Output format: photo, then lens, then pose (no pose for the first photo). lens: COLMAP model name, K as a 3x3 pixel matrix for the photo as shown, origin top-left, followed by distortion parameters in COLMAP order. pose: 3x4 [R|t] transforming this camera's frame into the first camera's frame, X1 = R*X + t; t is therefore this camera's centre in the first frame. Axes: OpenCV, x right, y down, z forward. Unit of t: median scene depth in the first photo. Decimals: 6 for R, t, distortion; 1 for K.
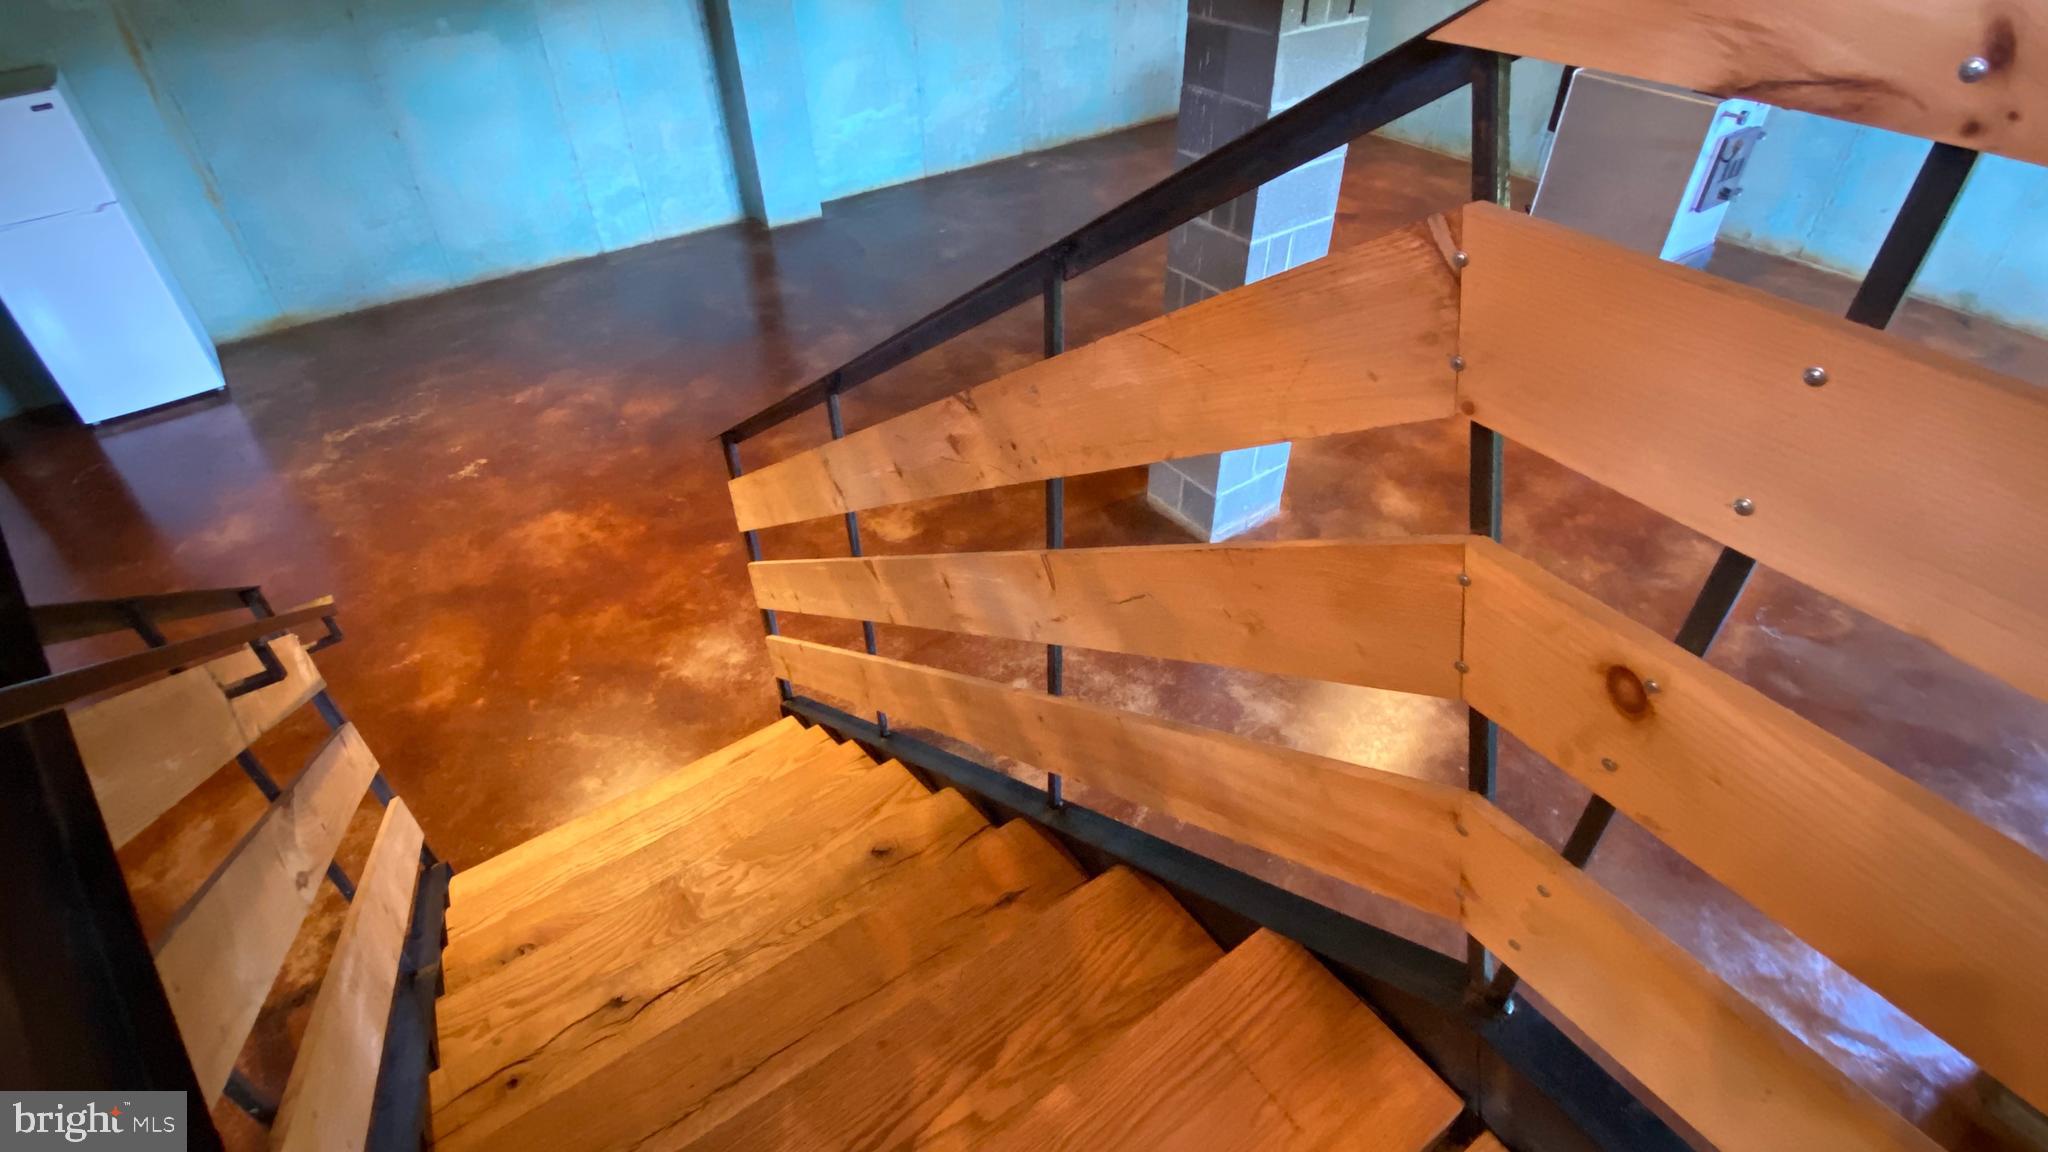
lens RADIAL K [[997.0, 0, 1026.5], [0, 997.0, 576.6], [0, 0, 1]] dist [0.000724, -0.007762]
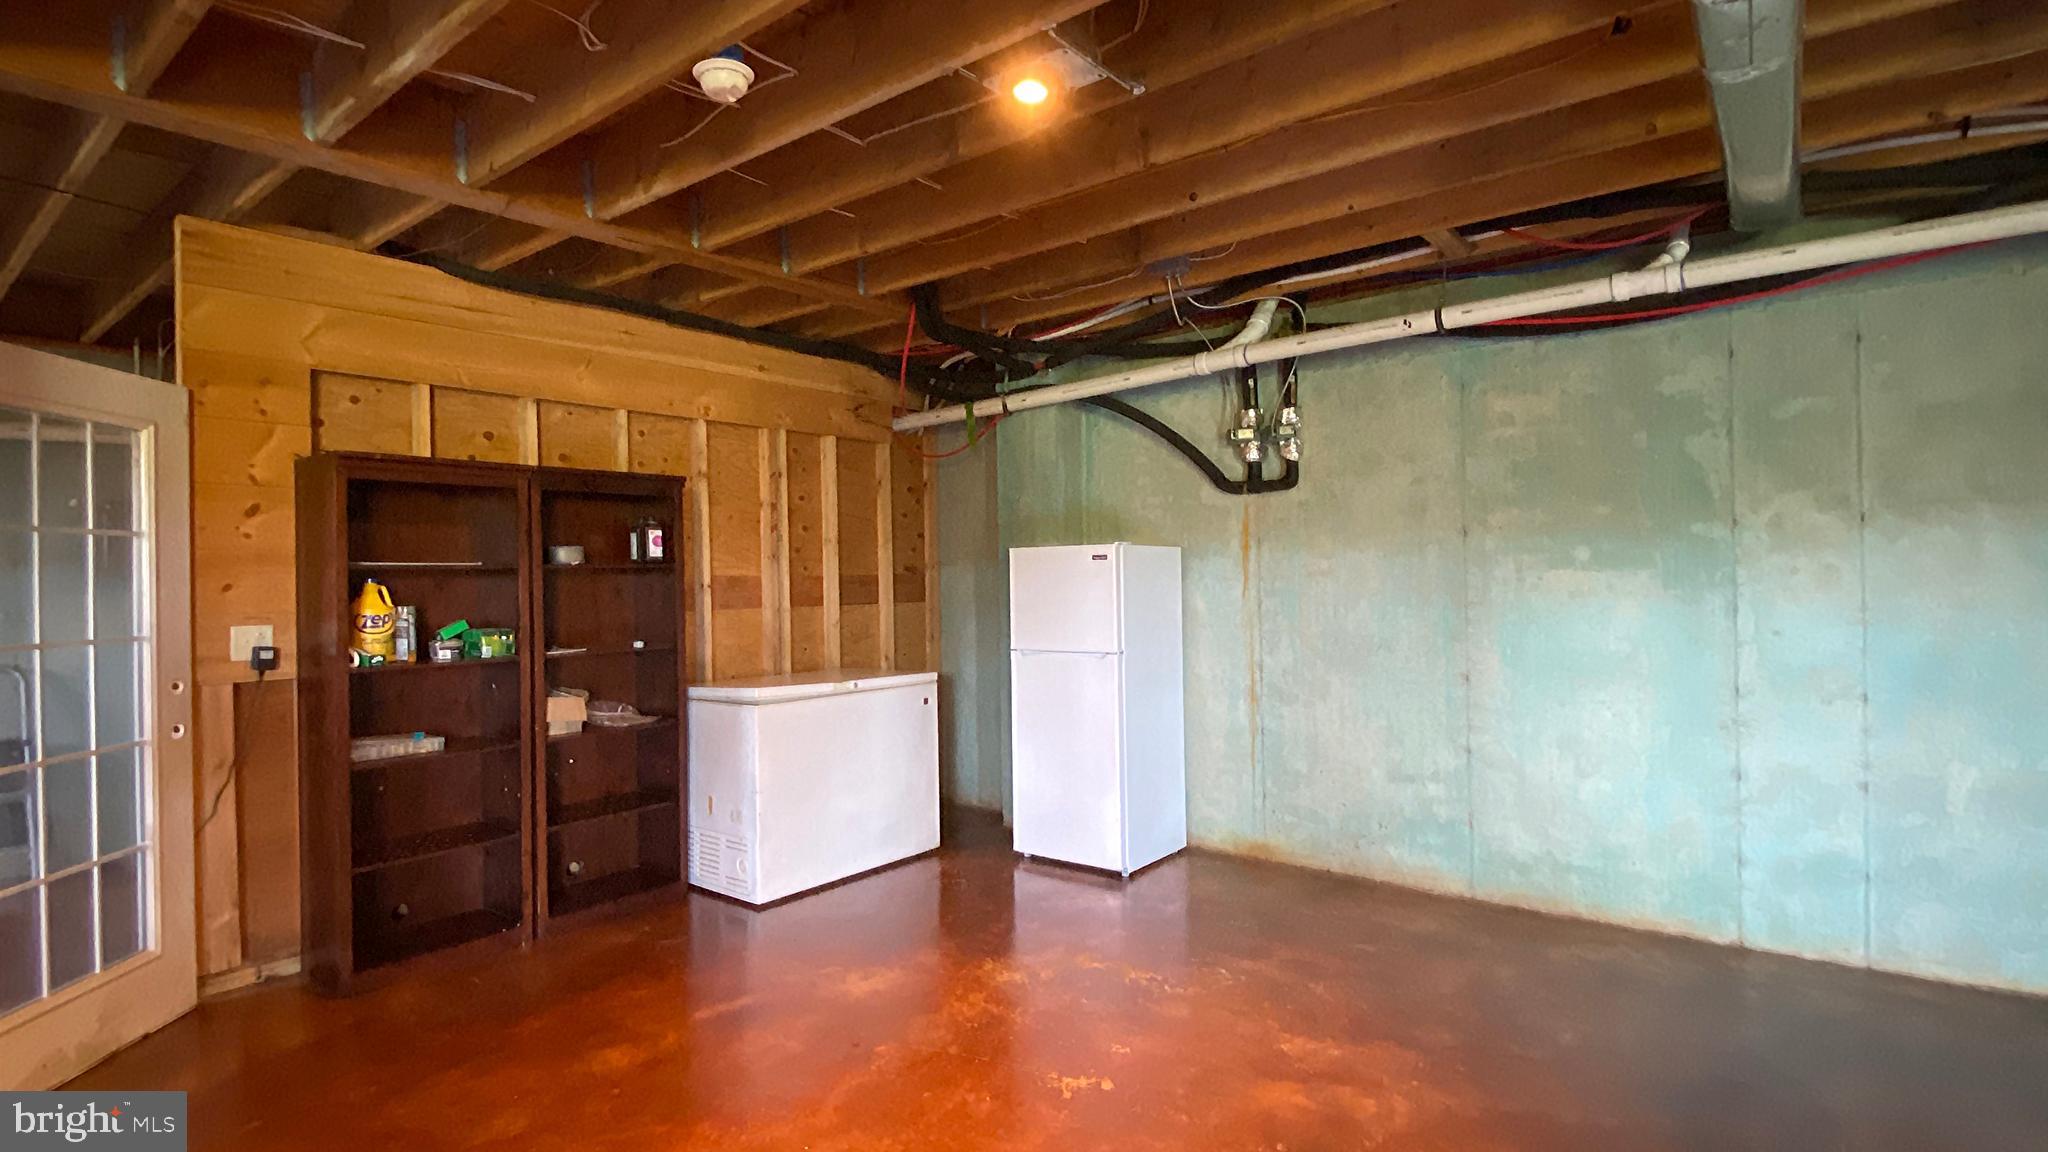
lens RADIAL K [[997.0, 0, 1012.2], [0, 997.0, 582.6], [0, 0, 1]] dist [0.000724, -0.007762]
pose [[0.273898, 0.020517, -0.961540, -0.017810], [-0.608020, 0.778326, -0.156589, -0.184093], [0.745179, 0.627525, 0.225656, 0.554067]]
